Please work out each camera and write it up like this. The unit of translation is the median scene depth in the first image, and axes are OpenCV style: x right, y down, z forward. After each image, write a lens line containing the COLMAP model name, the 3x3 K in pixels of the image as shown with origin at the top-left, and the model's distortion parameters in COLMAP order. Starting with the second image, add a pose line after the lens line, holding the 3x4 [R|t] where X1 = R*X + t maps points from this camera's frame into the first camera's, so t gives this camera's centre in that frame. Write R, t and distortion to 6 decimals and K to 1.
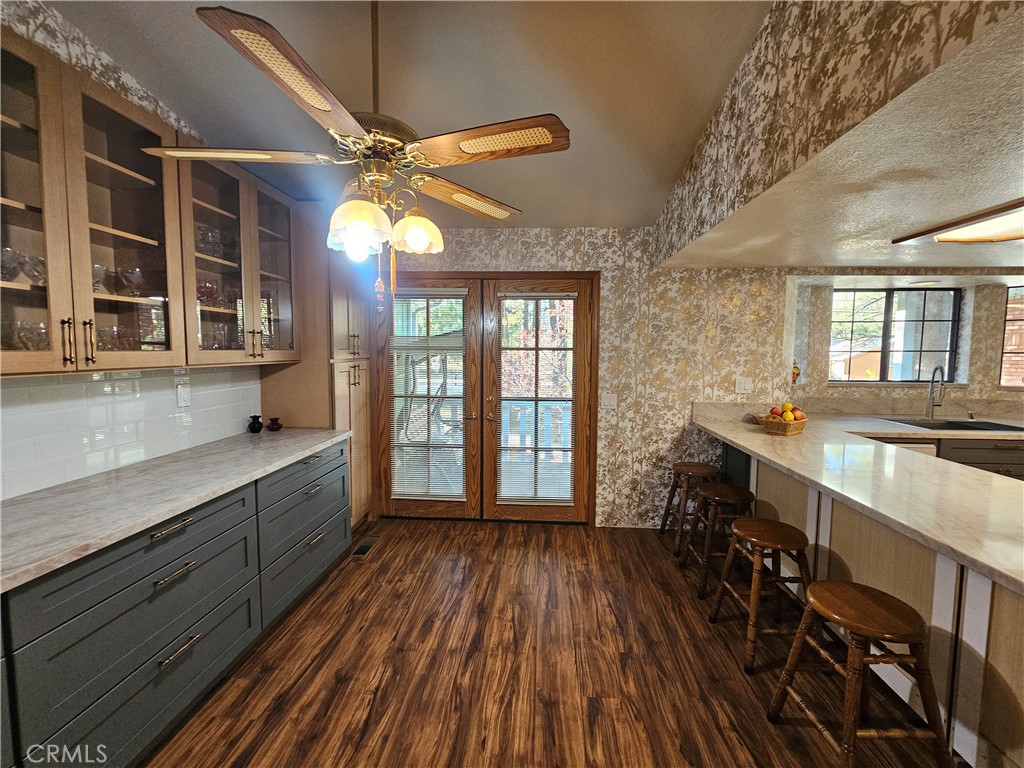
lens RADIAL K [[422.0, 0, 516.0], [0, 422.0, 380.2], [0, 0, 1]] dist [-0.001060, 0.001058]
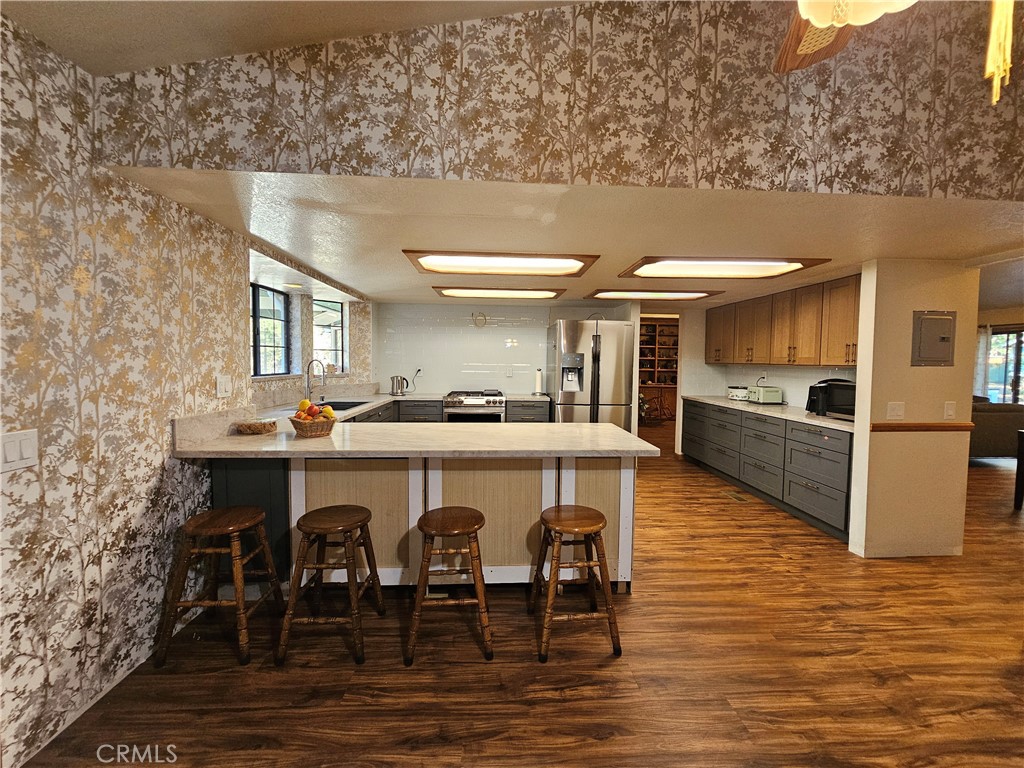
lens RADIAL K [[422.0, 0, 514.9], [0, 422.0, 380.6], [0, 0, 1]] dist [-0.001060, 0.001058]
pose [[-0.123306, -0.054291, 0.990882, -0.234594], [0.062651, 0.996085, 0.062373, -0.011174], [-0.990389, 0.069771, -0.119422, 0.580007]]
